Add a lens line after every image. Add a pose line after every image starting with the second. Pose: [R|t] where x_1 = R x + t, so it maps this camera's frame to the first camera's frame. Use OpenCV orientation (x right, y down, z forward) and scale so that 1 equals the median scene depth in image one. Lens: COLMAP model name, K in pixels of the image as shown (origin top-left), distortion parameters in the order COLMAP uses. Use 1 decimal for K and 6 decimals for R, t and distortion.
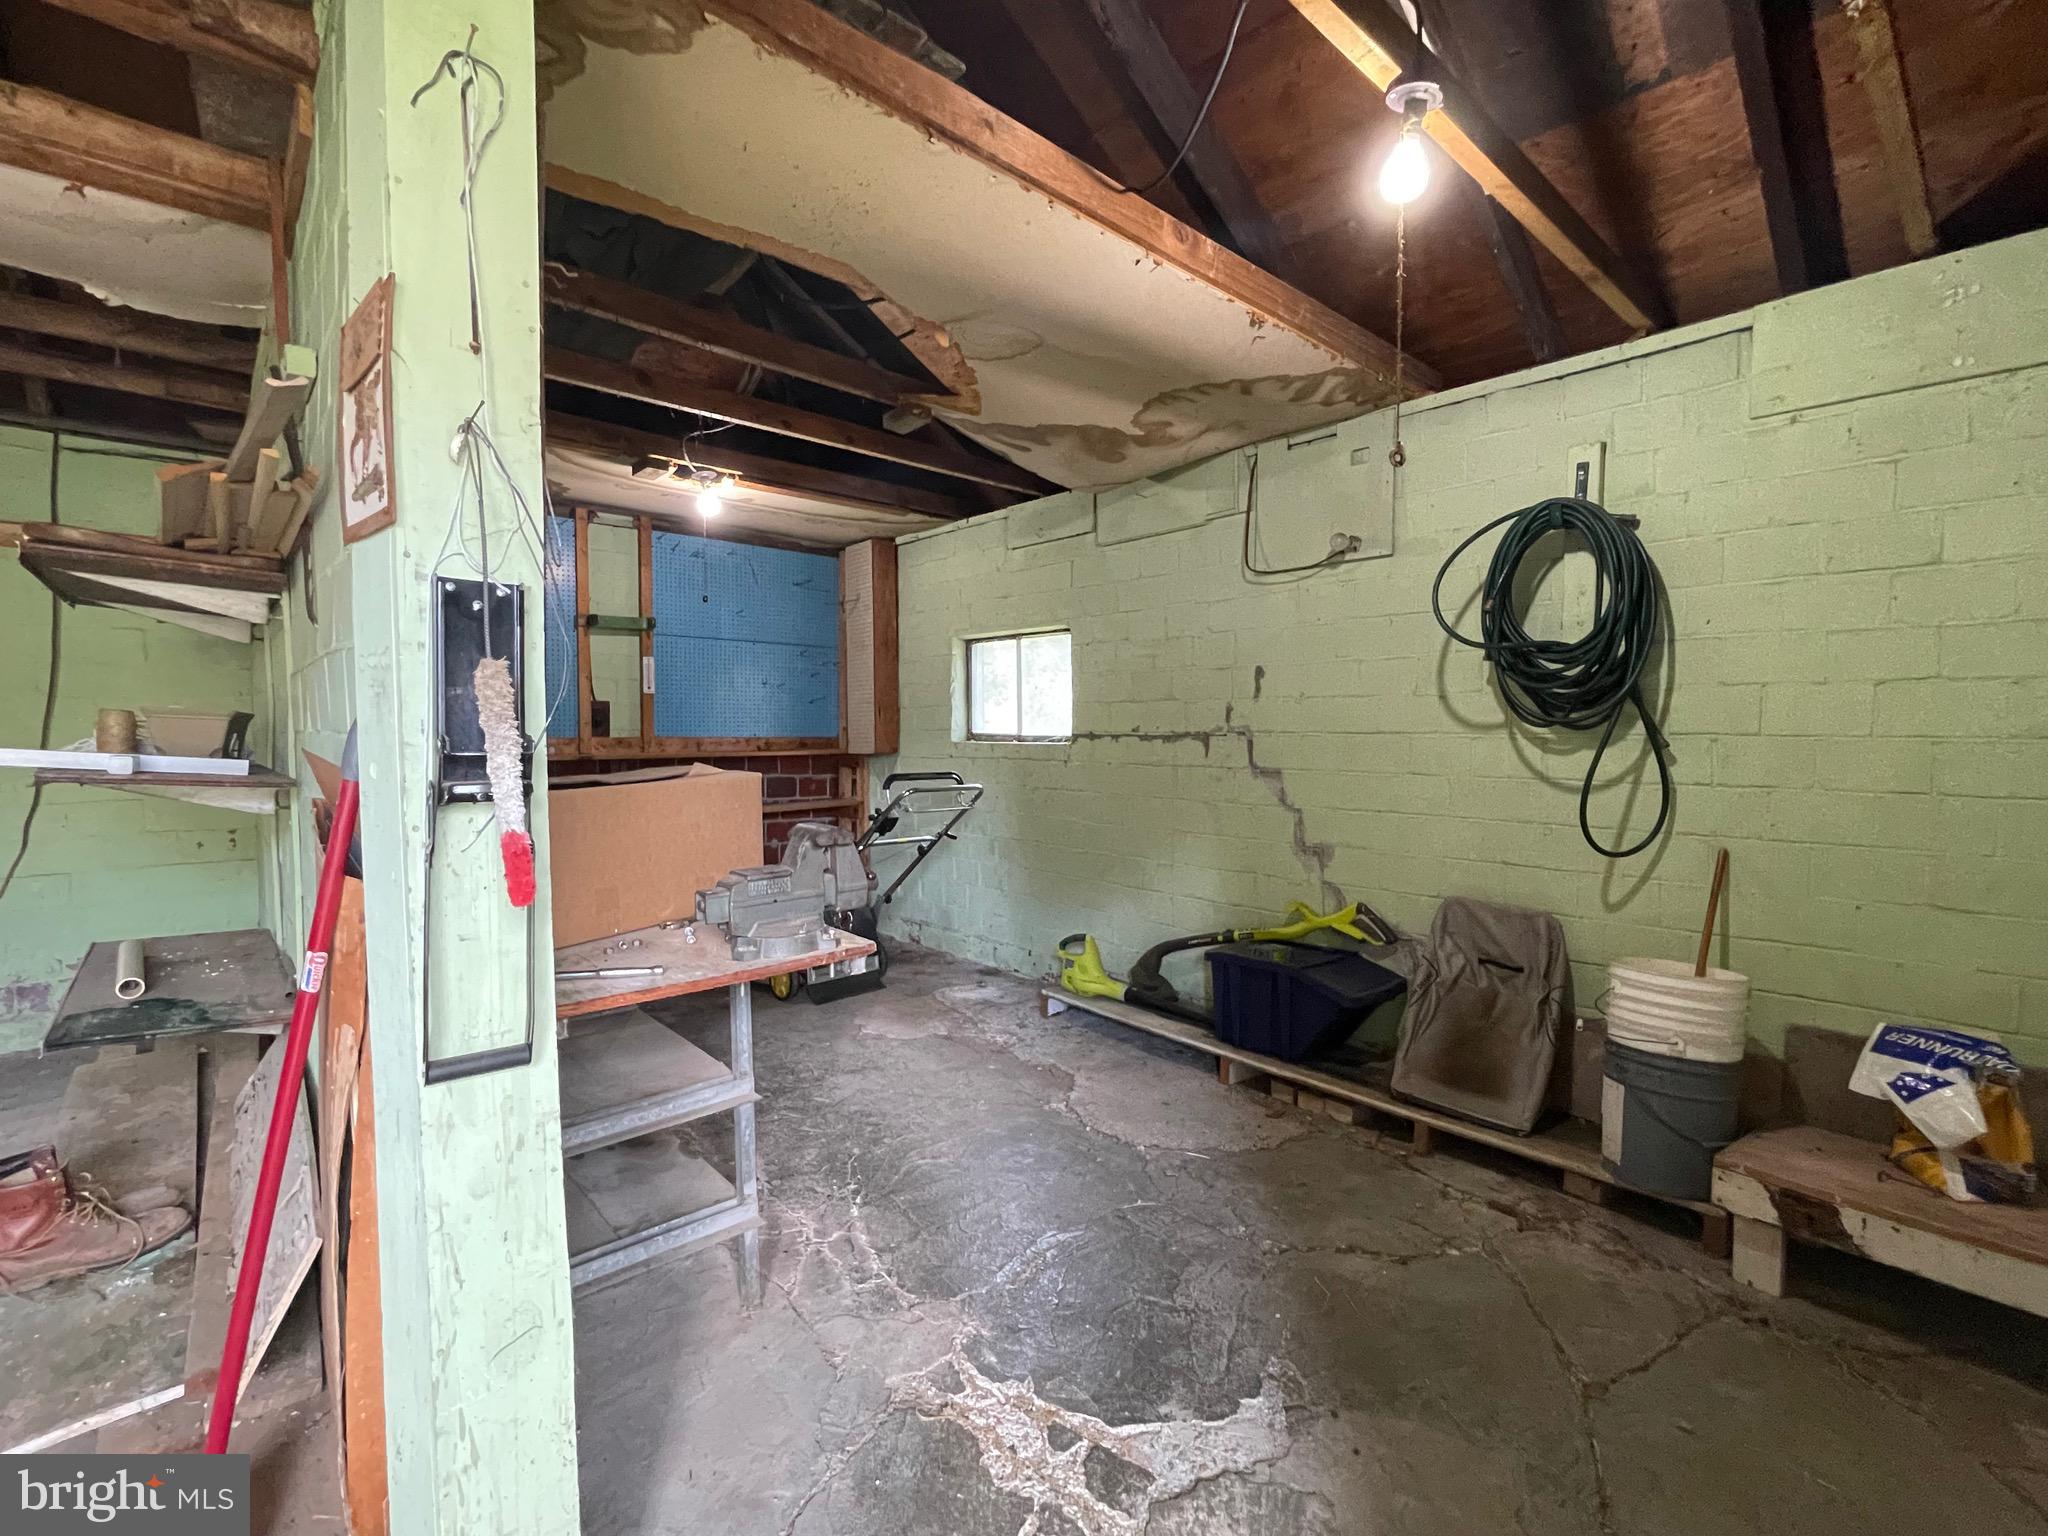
lens RADIAL K [[905.5, 0, 1025.4], [0, 905.5, 766.5], [0, 0, 1]] dist [0.000623, 0.000122]
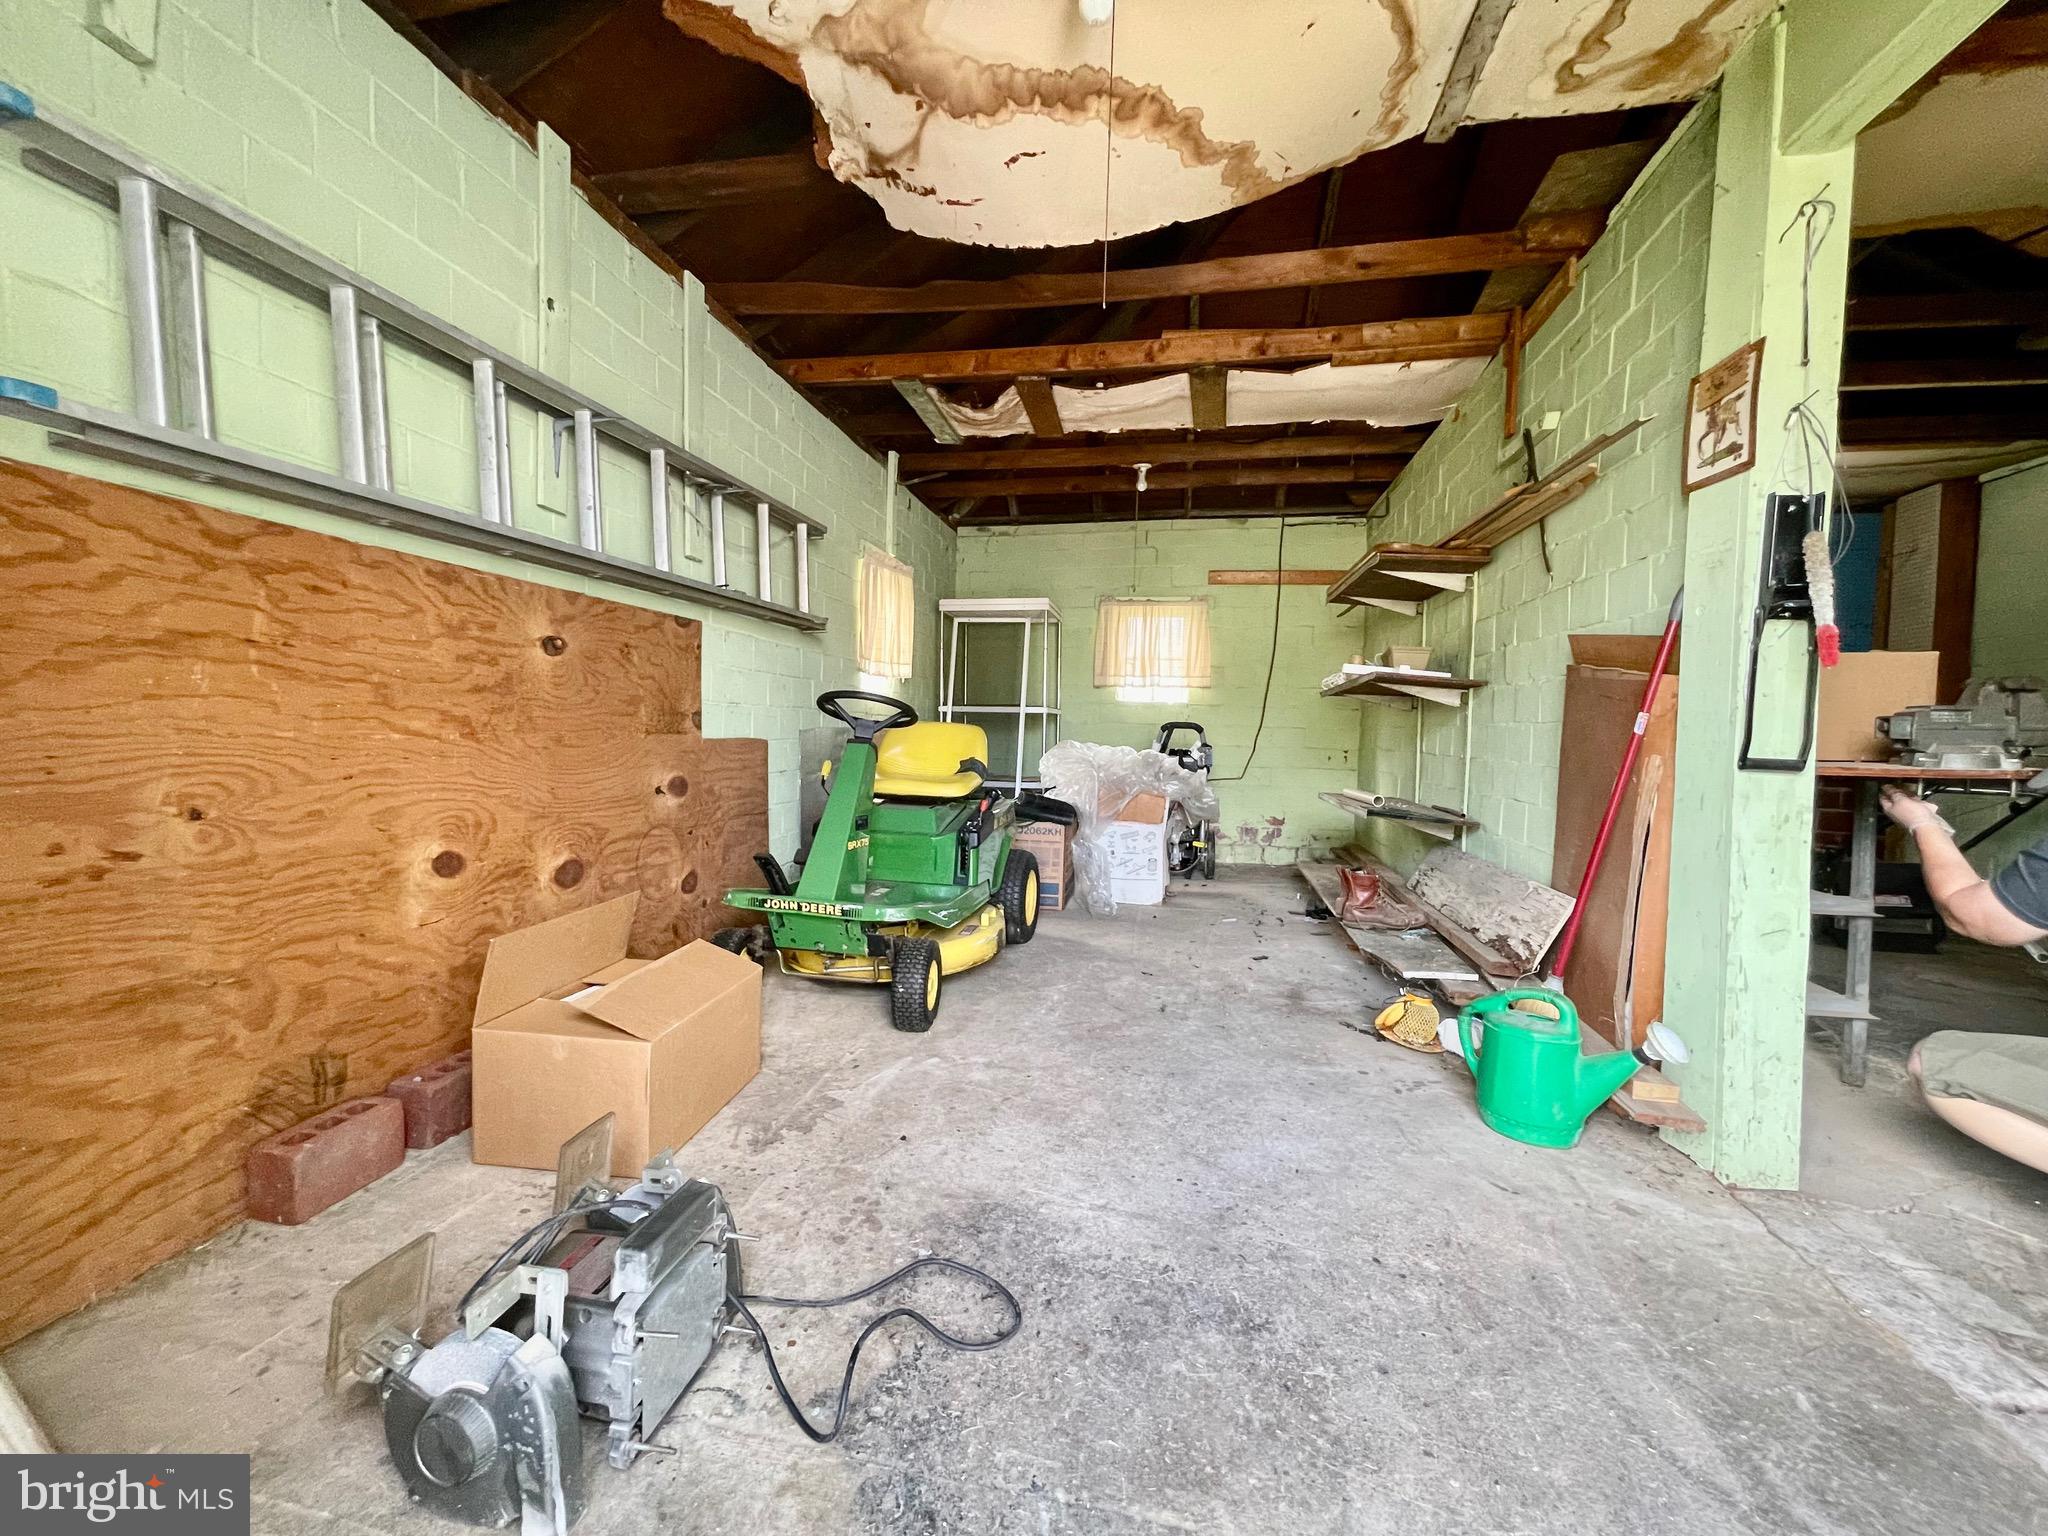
lens RADIAL K [[835.4, 0, 1016.4], [0, 835.4, 764.3], [0, 0, 1]] dist [0.002941, 0.000760]
pose [[0.599054, 0.048528, -0.799237, -0.113708], [-0.065227, 0.997802, 0.011694, 0.267492], [0.798047, 0.045127, 0.600903, -0.784063]]
